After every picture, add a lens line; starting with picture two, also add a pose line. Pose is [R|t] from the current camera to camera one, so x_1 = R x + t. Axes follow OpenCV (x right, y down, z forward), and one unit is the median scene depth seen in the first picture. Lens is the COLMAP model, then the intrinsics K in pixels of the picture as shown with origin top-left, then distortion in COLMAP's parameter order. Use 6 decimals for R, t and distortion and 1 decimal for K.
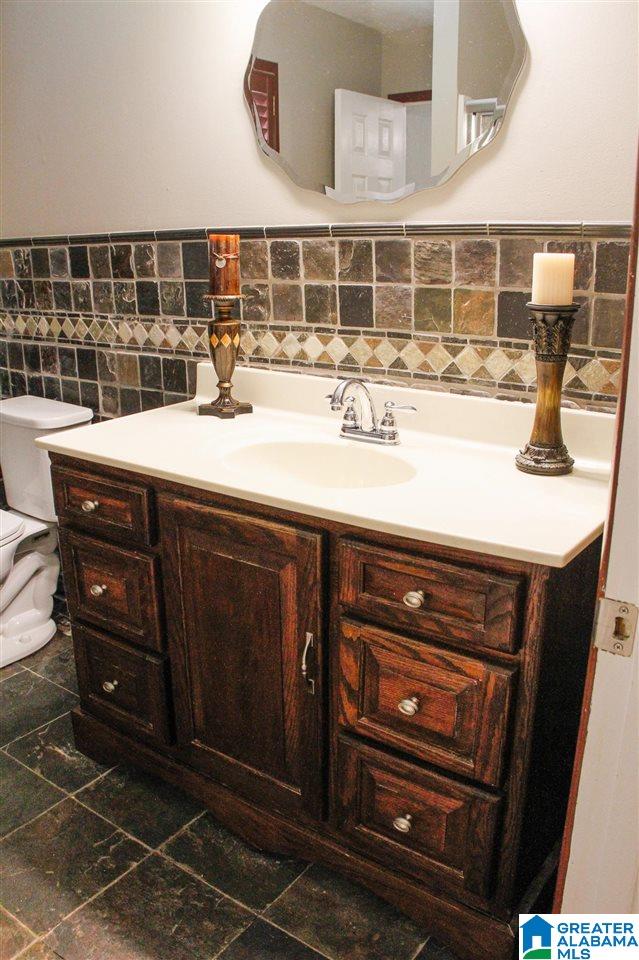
lens RADIAL K [[790.8, 0, 319.5], [0, 790.8, 480.0], [0, 0, 1]] dist [-0.184530, 0.146298]
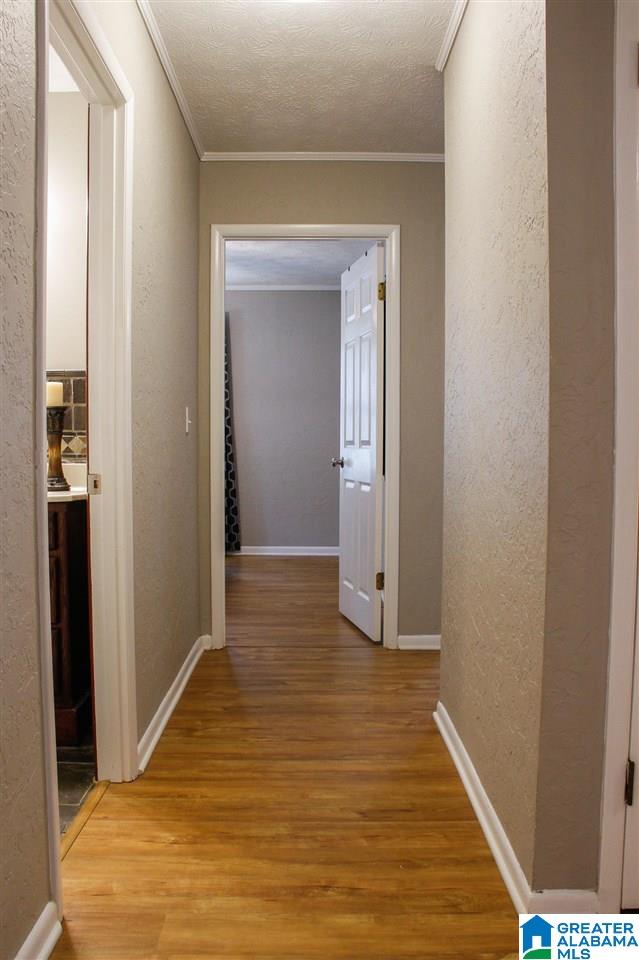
lens RADIAL K [[790.8, 0, 319.5], [0, 790.8, 480.0], [0, 0, 1]] dist [-0.184530, 0.146298]
pose [[0.796079, -0.016901, 0.604956, -0.270843], [0.170988, 0.965164, -0.198044, 0.345081], [-0.580535, 0.261099, 0.771237, -0.667309]]
